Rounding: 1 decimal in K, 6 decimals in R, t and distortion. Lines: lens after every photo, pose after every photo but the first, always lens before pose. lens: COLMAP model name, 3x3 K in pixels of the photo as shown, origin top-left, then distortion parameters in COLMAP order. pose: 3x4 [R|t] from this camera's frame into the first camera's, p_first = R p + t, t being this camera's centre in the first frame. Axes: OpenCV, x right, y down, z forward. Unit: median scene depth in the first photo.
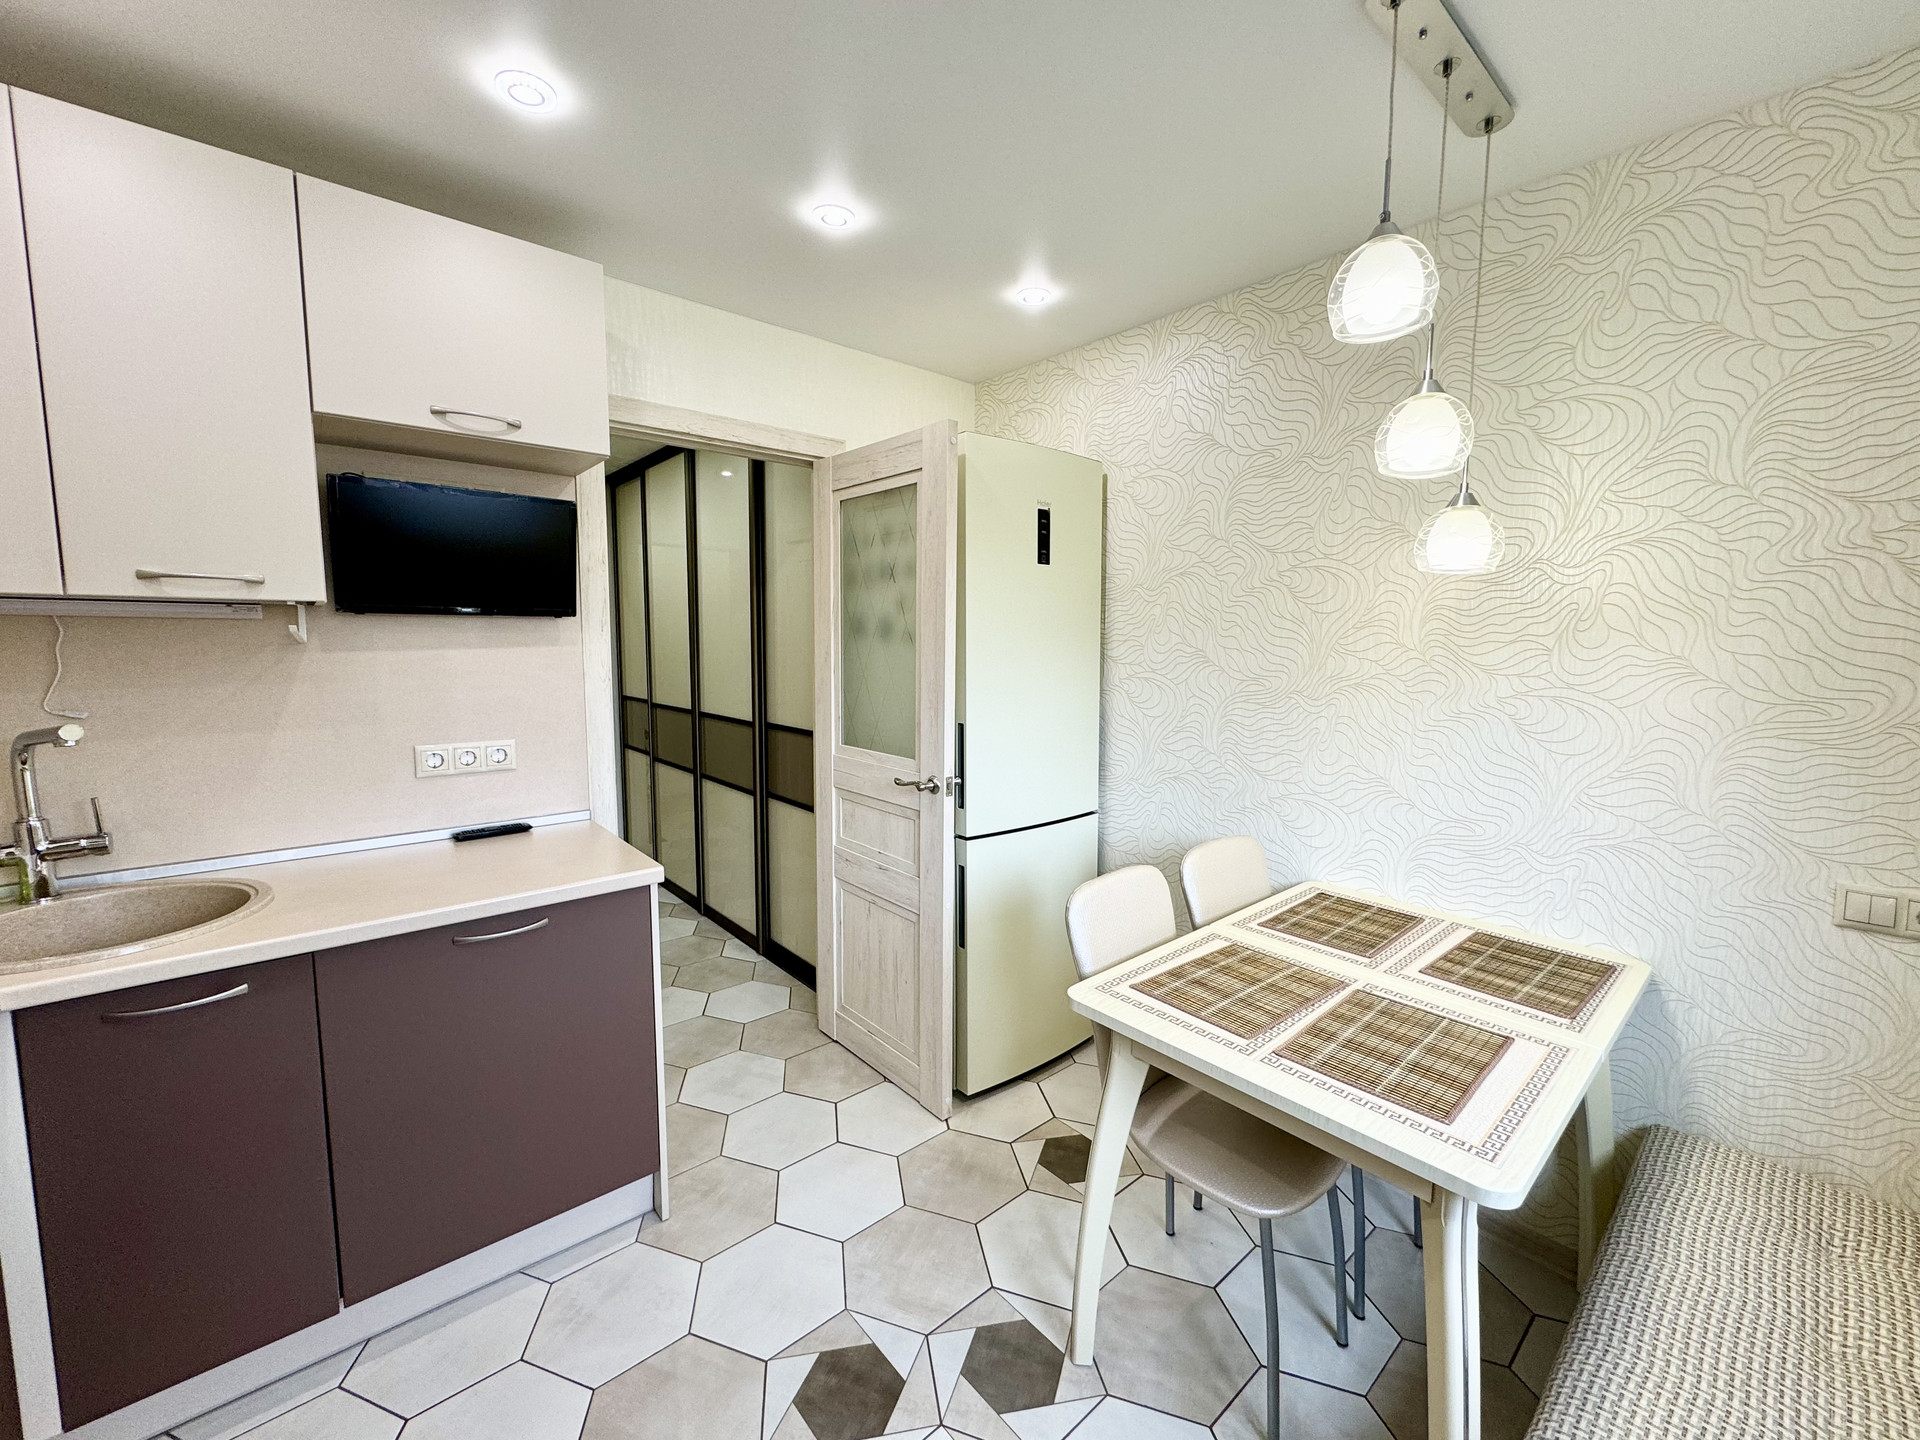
lens RADIAL K [[764.2, 0, 957.9], [0, 764.2, 715.1], [0, 0, 1]] dist [-0.002470, 0.000656]
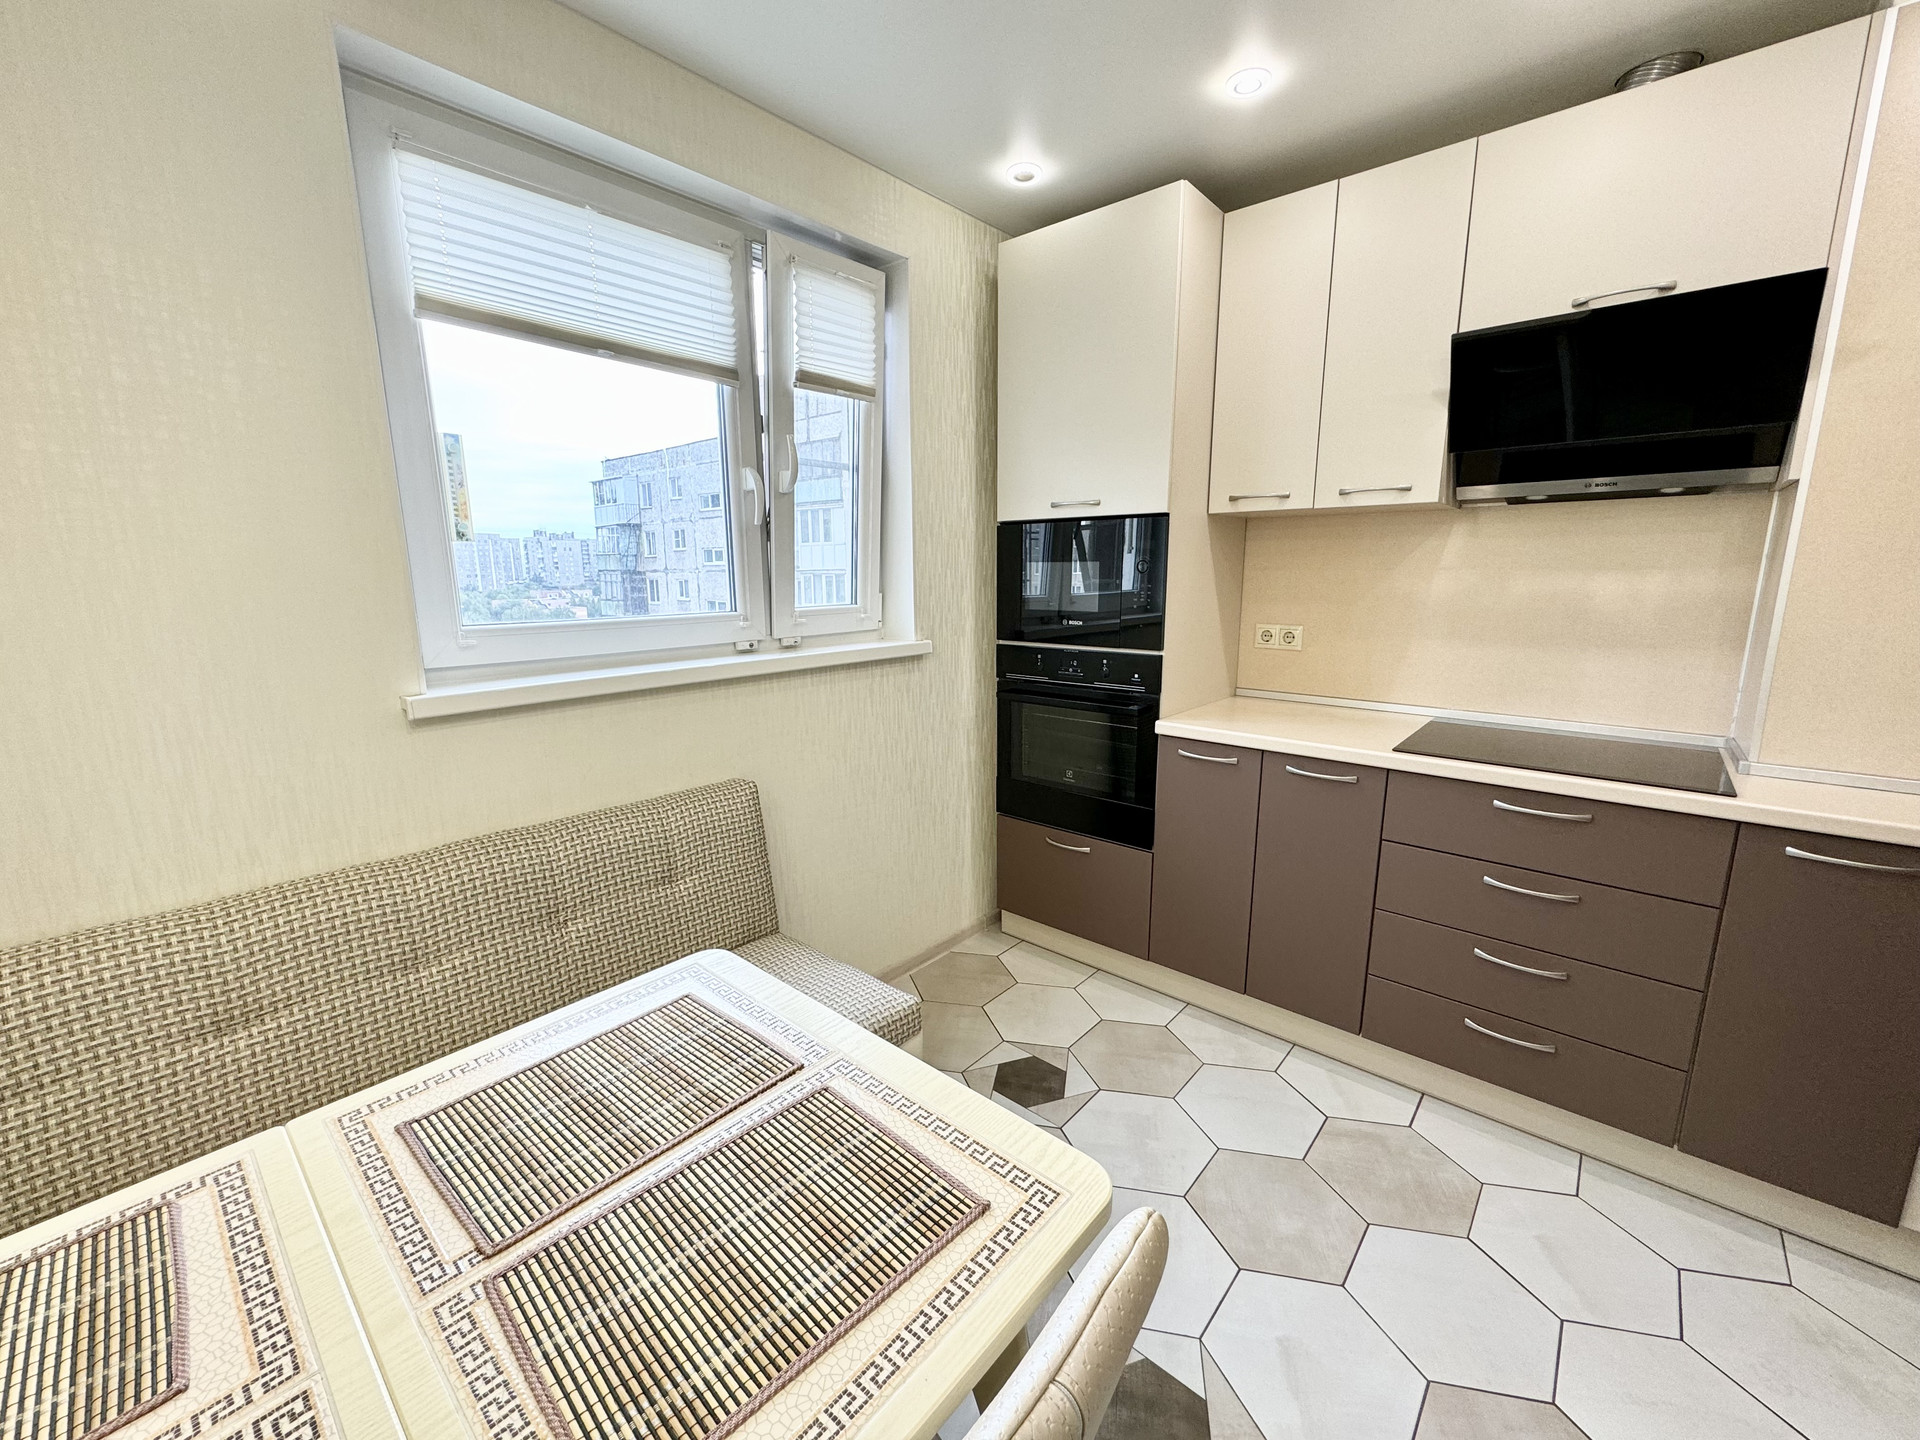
lens RADIAL K [[767.1, 0, 960.6], [0, 767.1, 715.4], [0, 0, 1]] dist [-0.000248, -0.000265]
pose [[-0.990334, 0.023809, -0.136647, 0.276309], [-0.015847, 0.959286, 0.281992, -0.069963], [0.137798, 0.281432, -0.949636, 1.252274]]
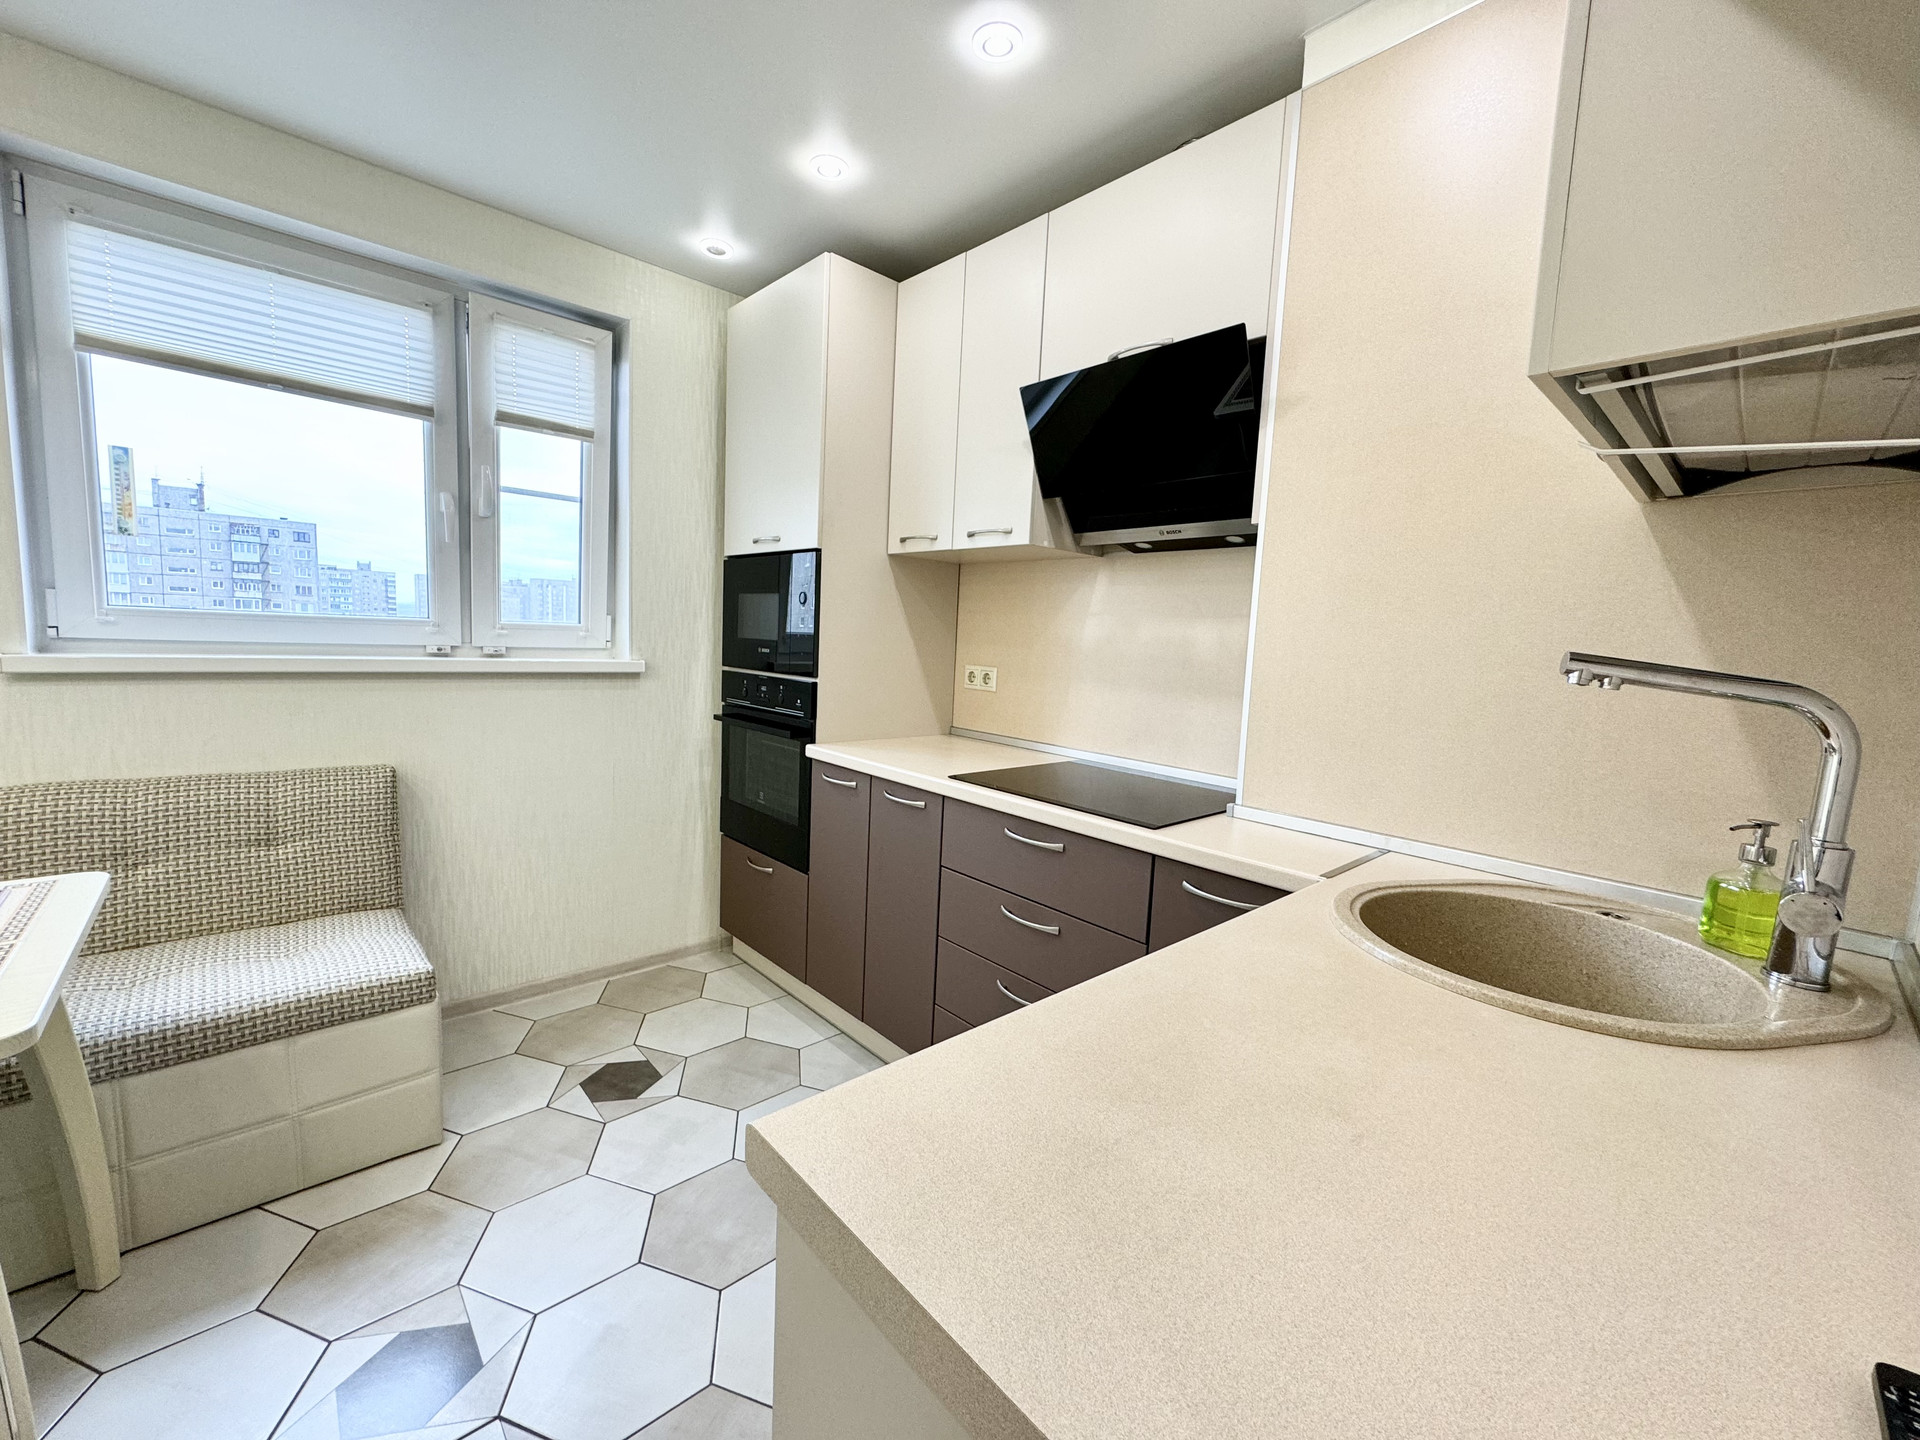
lens RADIAL K [[766.5, 0, 961.3], [0, 766.5, 716.5], [0, 0, 1]] dist [-0.005464, 0.000476]
pose [[-0.997920, -0.051285, -0.039050, -0.496906], [-0.058160, 0.977575, 0.202397, -0.035160], [0.027795, 0.204247, -0.978525, 1.396404]]
